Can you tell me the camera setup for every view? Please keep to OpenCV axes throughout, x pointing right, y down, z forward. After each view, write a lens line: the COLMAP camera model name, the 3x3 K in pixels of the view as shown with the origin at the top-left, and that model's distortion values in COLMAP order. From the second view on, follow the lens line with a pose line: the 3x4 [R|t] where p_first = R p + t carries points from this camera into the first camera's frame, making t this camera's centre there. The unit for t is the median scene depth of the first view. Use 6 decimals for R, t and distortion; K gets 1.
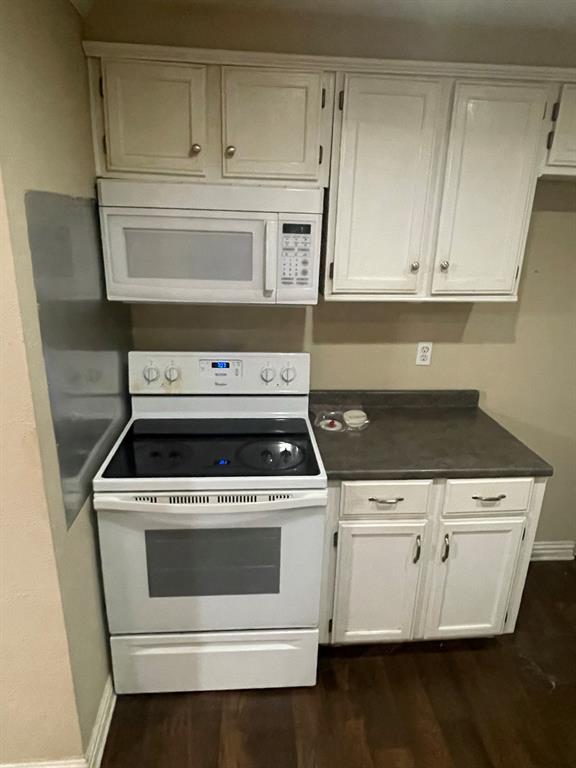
lens RADIAL K [[484.2, 0, 288.5], [0, 484.2, 384.4], [0, 0, 1]] dist [0.004757, -0.006689]
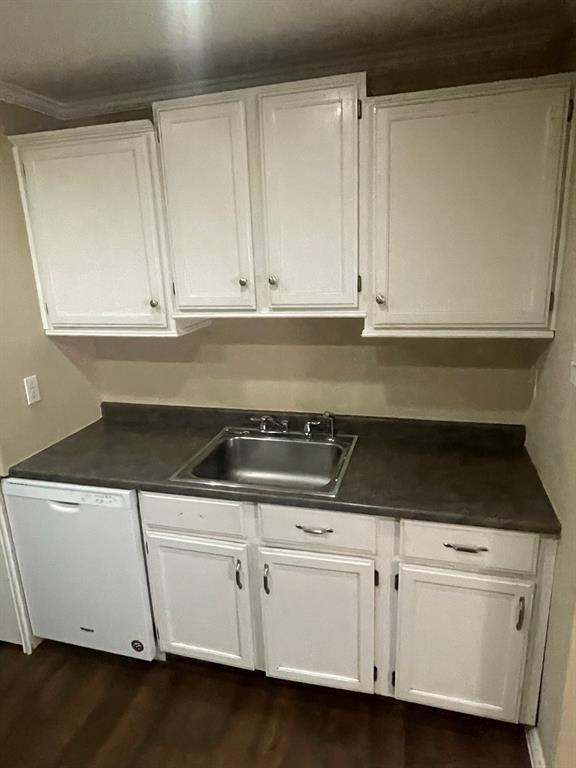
lens RADIAL K [[484.2, 0, 288.7], [0, 484.2, 382.9], [0, 0, 1]] dist [0.004757, -0.006689]
pose [[0.935797, 0.026498, -0.351541, 0.509717], [-0.049678, 0.997133, -0.057081, 0.010121], [0.349021, 0.070880, 0.934431, 0.090467]]
